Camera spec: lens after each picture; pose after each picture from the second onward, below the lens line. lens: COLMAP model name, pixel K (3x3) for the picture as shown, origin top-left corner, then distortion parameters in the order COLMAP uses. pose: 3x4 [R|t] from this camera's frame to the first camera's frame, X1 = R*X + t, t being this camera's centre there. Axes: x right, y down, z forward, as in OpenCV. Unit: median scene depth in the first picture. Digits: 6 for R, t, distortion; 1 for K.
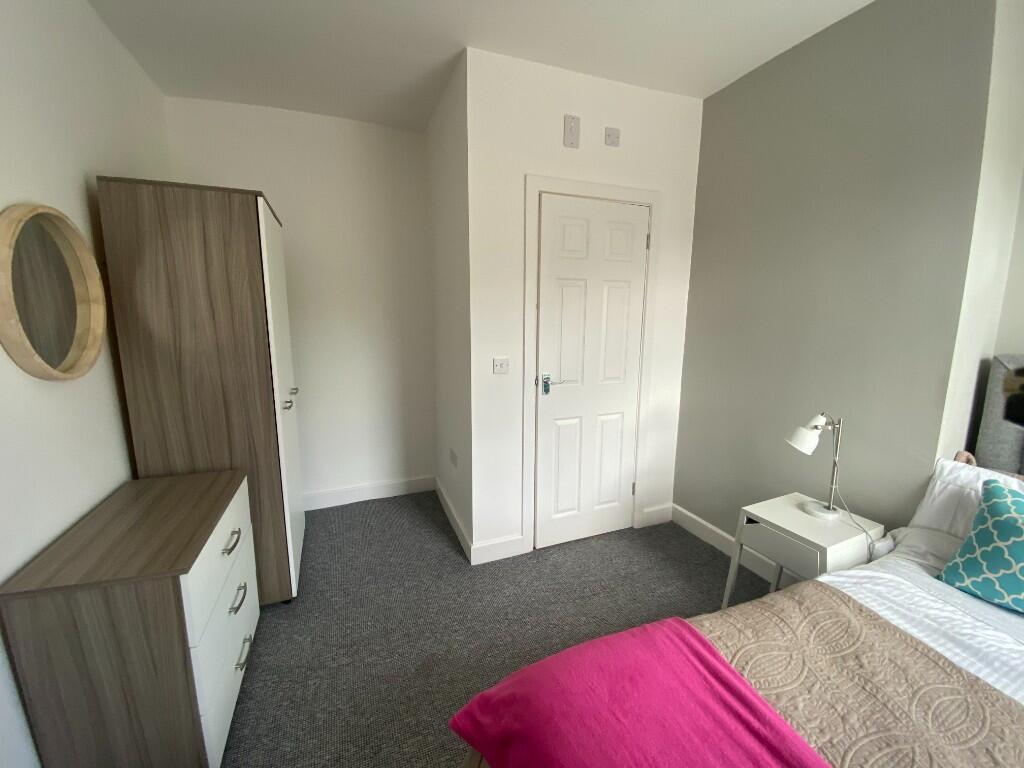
lens RADIAL K [[417.4, 0, 511.3], [0, 417.4, 377.9], [0, 0, 1]] dist [-0.013191, -0.004505]
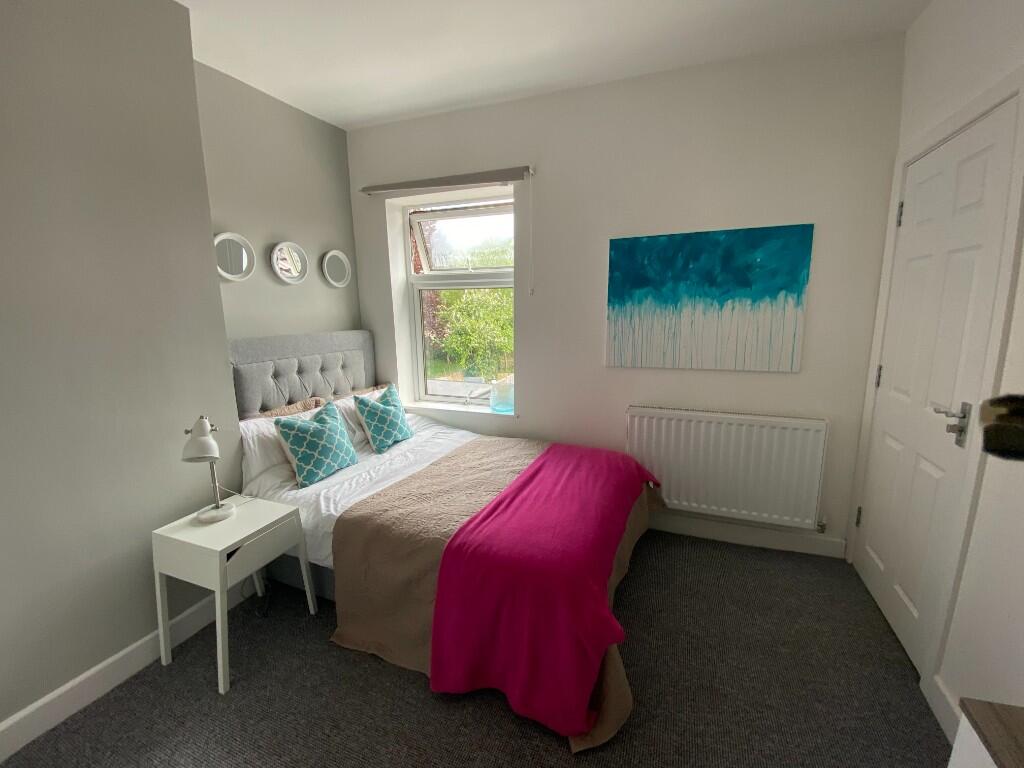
lens RADIAL K [[417.4, 0, 522.9], [0, 417.4, 379.5], [0, 0, 1]] dist [-0.013191, -0.004505]
pose [[-0.741665, -0.115238, 0.660798, -0.562801], [0.105601, 0.952788, 0.284683, -0.257384], [-0.662406, 0.280920, -0.694480, 1.518679]]
